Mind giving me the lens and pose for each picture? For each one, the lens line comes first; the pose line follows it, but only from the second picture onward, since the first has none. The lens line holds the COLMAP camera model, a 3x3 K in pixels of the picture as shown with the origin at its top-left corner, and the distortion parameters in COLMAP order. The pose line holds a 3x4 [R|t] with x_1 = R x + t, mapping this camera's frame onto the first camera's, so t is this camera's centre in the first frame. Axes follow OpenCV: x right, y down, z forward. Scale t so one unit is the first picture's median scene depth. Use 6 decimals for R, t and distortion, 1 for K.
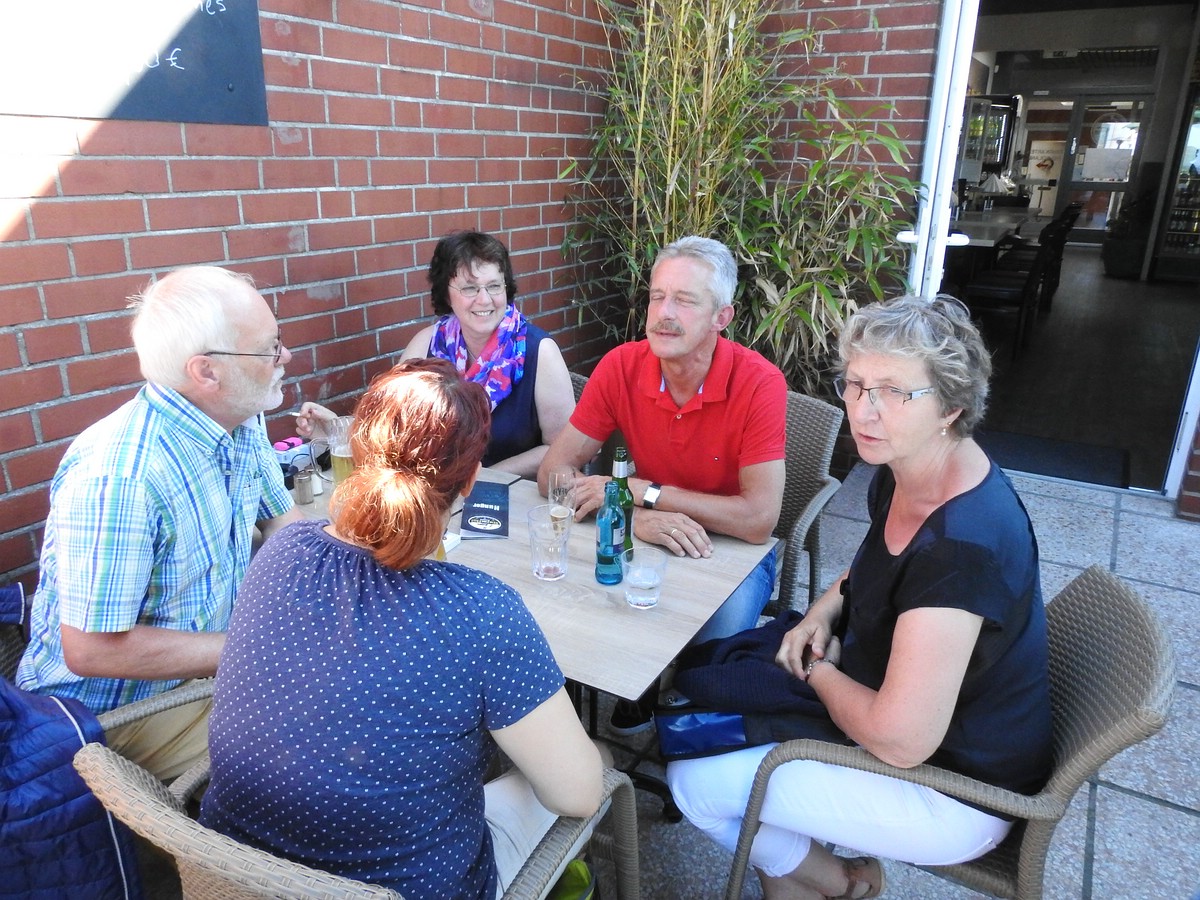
lens RADIAL K [[867.3, 0, 605.7], [0, 867.3, 448.9], [0, 0, 1]] dist [0.025360, -0.024179]
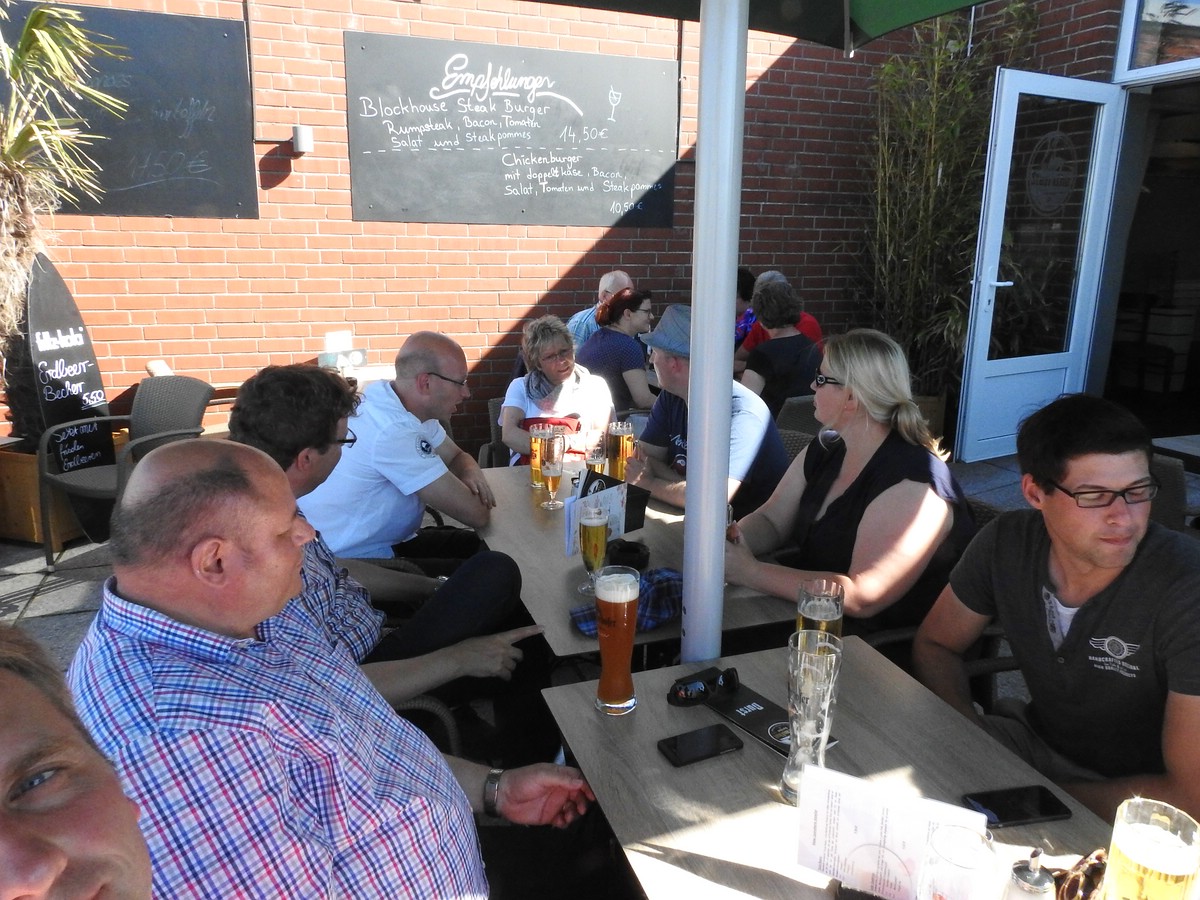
lens RADIAL K [[867.3, 0, 608.2], [0, 867.3, 445.8], [0, 0, 1]] dist [0.025360, -0.024179]
pose [[0.771945, 0.138381, -0.620445, 0.887690], [-0.205326, 0.977981, -0.037338, 0.307202], [0.601616, 0.156216, 0.783361, -0.798927]]
